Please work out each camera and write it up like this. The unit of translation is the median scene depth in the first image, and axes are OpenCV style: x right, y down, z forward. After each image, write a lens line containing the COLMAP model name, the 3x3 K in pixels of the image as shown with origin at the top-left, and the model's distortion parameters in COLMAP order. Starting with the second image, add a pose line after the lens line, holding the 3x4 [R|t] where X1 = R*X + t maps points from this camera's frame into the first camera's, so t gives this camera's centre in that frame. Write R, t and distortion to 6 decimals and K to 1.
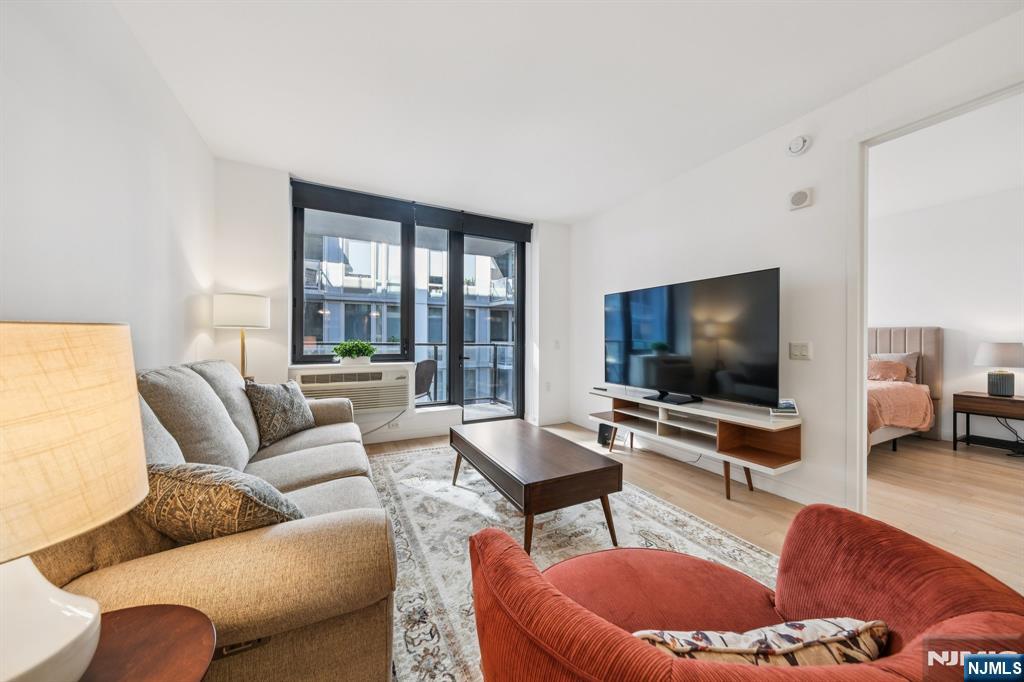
lens RADIAL K [[351.9, 0, 515.5], [0, 351.9, 336.9], [0, 0, 1]] dist [0.002623, 0.001293]
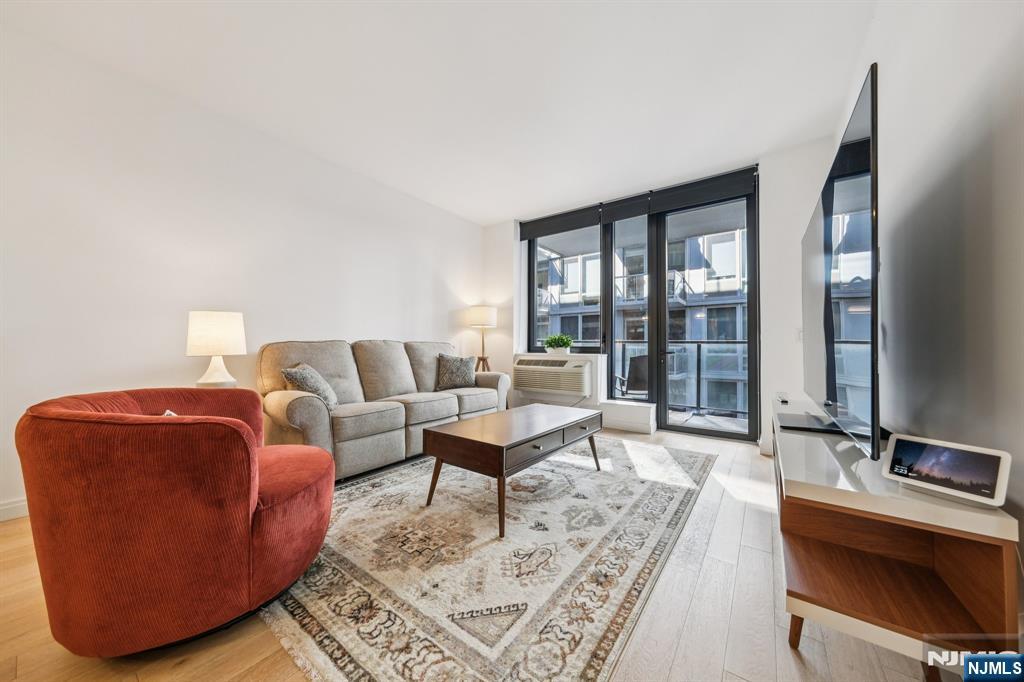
lens RADIAL K [[351.9, 0, 516.0], [0, 351.9, 343.1], [0, 0, 1]] dist [0.002623, 0.001293]
pose [[0.444407, -0.007538, -0.895794, 1.097129], [-0.004860, 0.999930, -0.010825, 0.101287], [0.895812, 0.009165, 0.444339, 0.614158]]
